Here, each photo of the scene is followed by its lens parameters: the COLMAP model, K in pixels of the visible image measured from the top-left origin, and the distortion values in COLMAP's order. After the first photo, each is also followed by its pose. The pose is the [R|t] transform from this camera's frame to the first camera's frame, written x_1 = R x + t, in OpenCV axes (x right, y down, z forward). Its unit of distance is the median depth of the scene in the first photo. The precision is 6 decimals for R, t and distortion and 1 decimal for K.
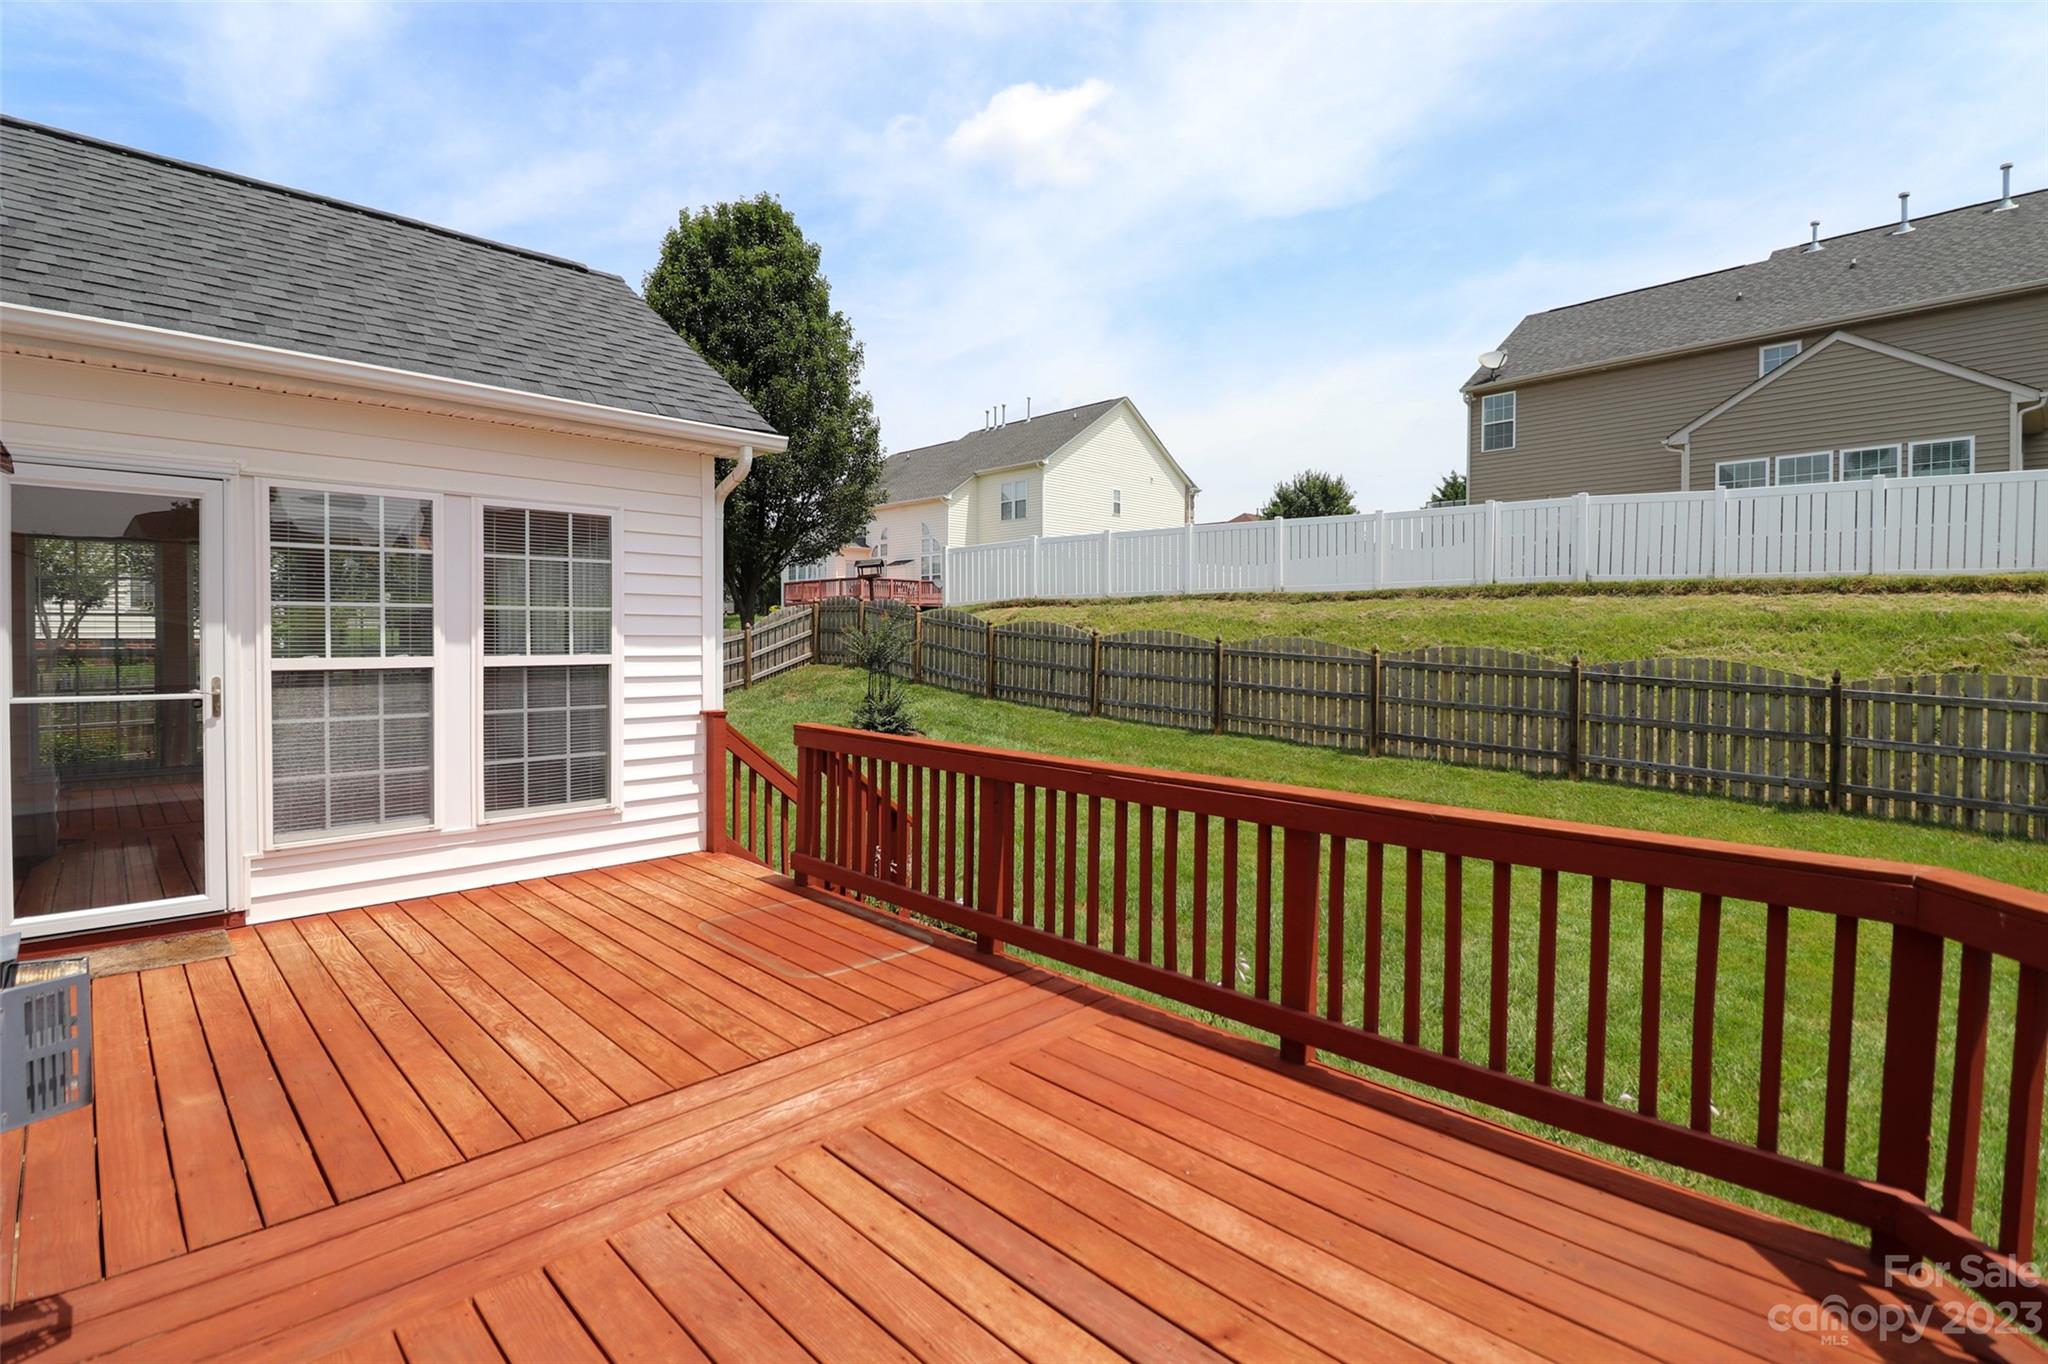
lens RADIAL K [[933.9, 0, 1026.4], [0, 933.9, 670.5], [0, 0, 1]] dist [-0.001936, -0.017578]
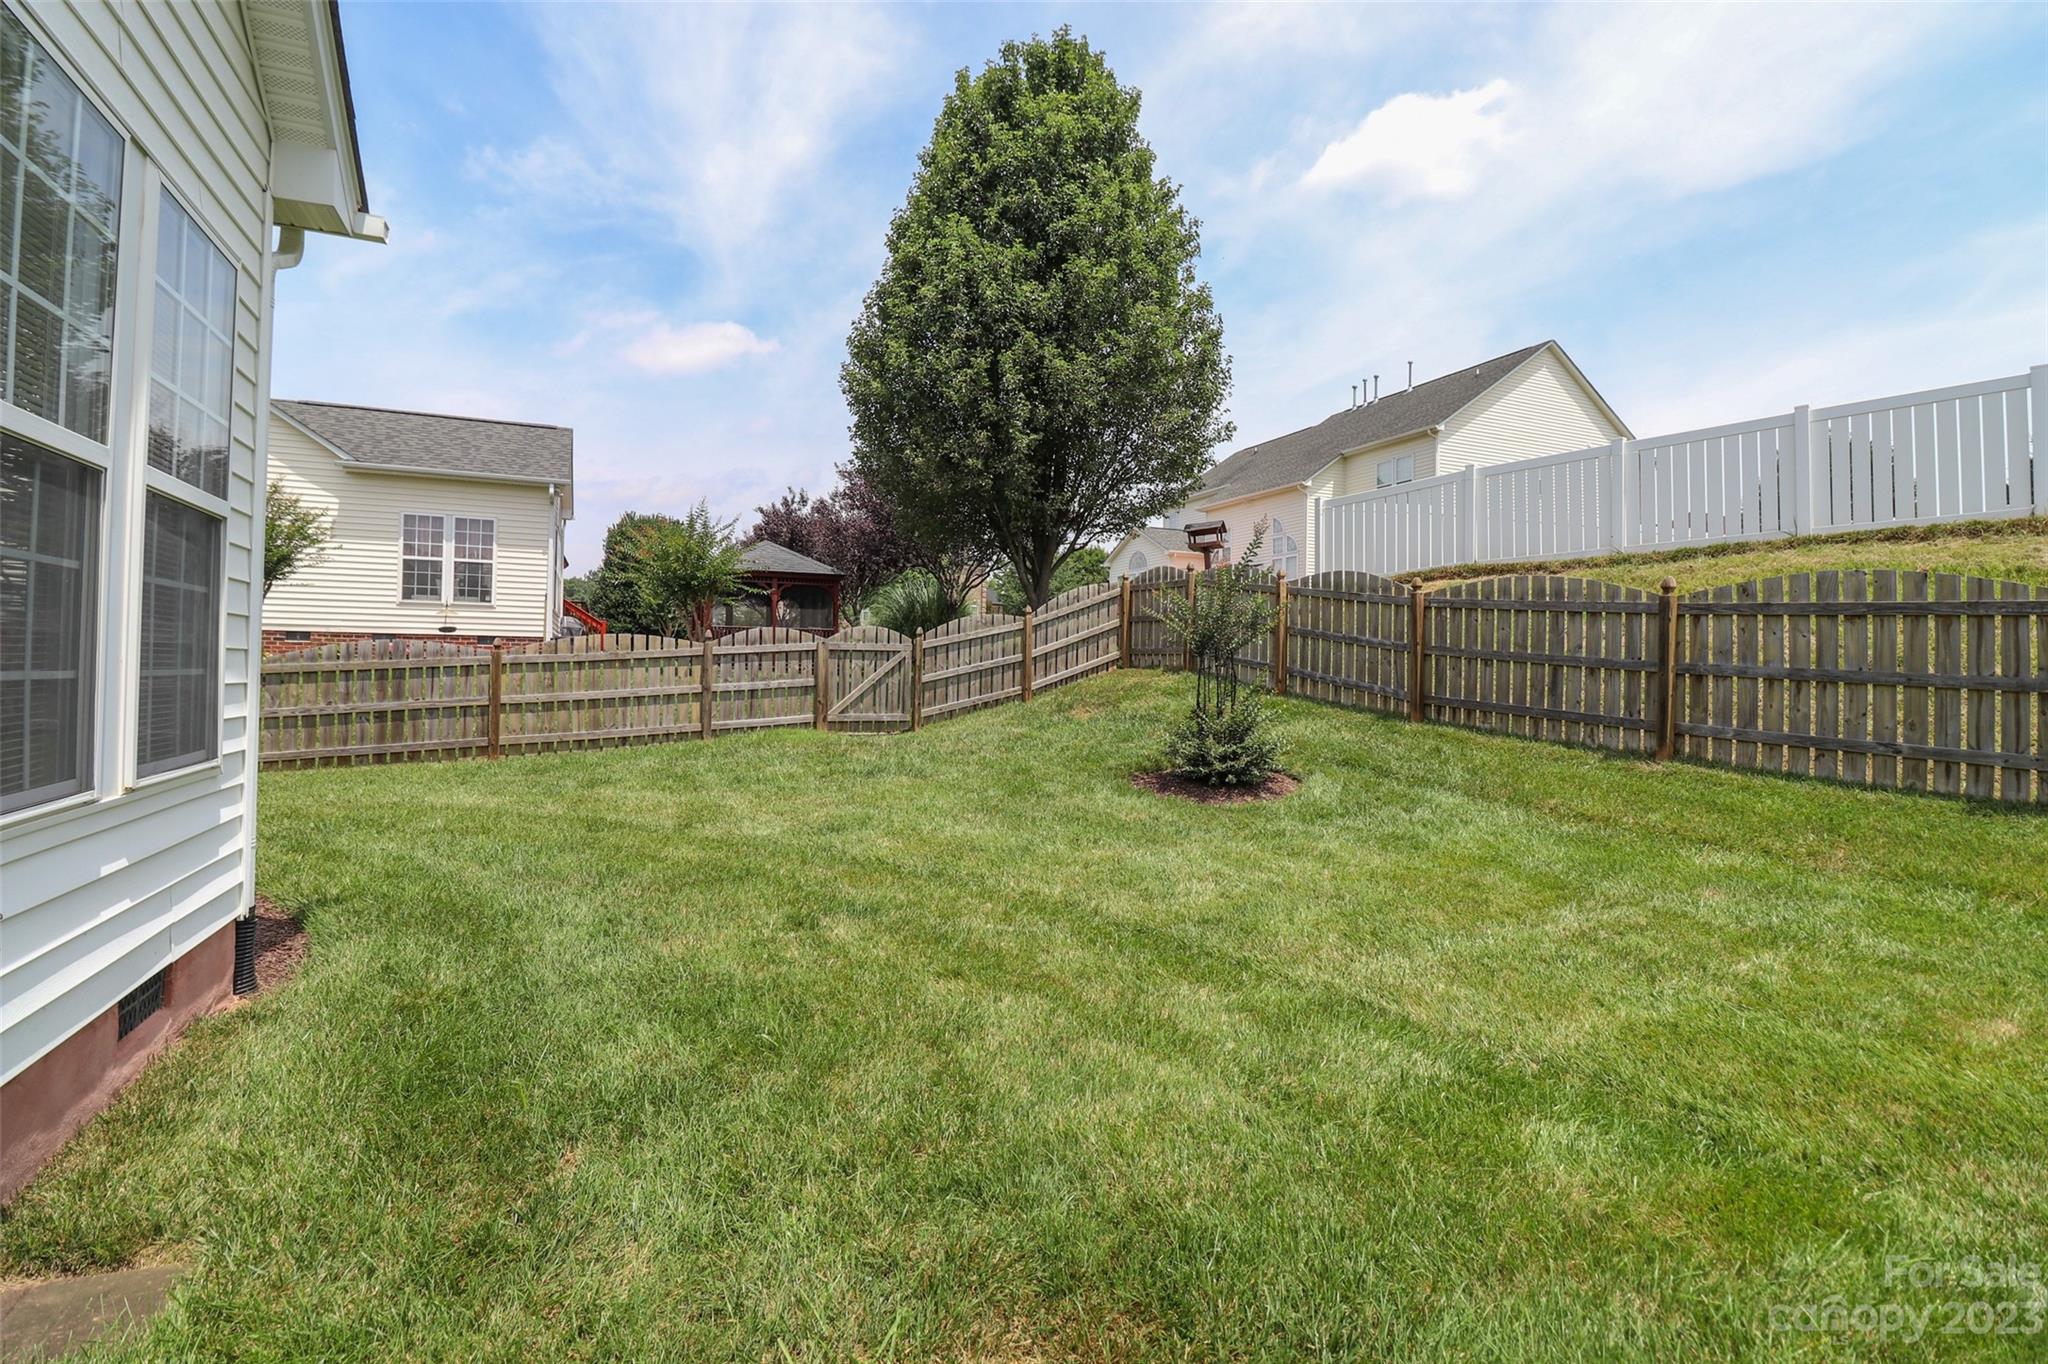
lens RADIAL K [[961.8, 0, 1014.1], [0, 961.8, 652.9], [0, 0, 1]] dist [-0.000757, -0.009045]
pose [[0.933191, 0.001237, -0.359378, -0.049247], [-0.020903, 0.998488, -0.050842, 0.020272], [0.358772, 0.054957, 0.931806, 0.323471]]
